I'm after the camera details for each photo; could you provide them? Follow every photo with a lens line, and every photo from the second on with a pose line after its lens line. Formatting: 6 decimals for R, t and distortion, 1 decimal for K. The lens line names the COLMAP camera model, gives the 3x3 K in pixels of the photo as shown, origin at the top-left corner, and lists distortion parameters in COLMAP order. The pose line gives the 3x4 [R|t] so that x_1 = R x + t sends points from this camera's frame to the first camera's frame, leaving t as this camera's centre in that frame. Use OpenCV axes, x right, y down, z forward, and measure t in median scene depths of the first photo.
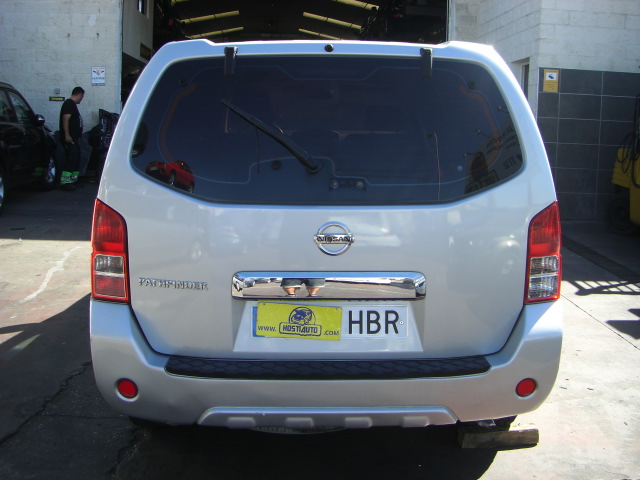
lens RADIAL K [[723.0, 0, 307.0], [0, 723.0, 197.2], [0, 0, 1]] dist [-0.201039, 0.179672]
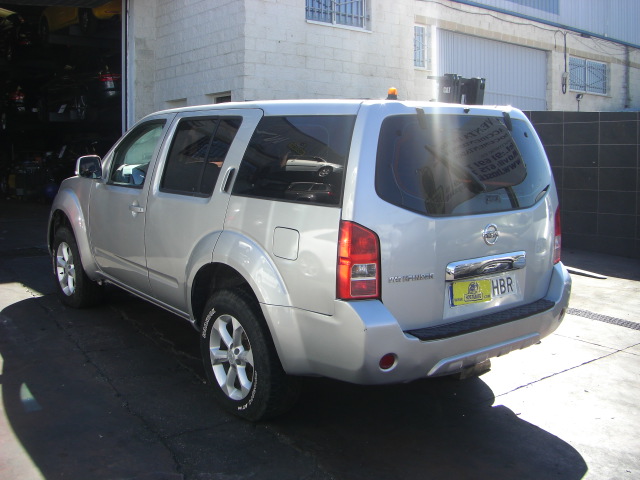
lens RADIAL K [[723.0, 0, 307.0], [0, 723.0, 197.2], [0, 0, 1]] dist [-0.201039, 0.179672]
pose [[0.812561, -0.057540, 0.580029, -1.137459], [0.076003, 0.997079, -0.007560, -0.039623], [-0.577900, 0.050227, 0.814561, -0.027271]]
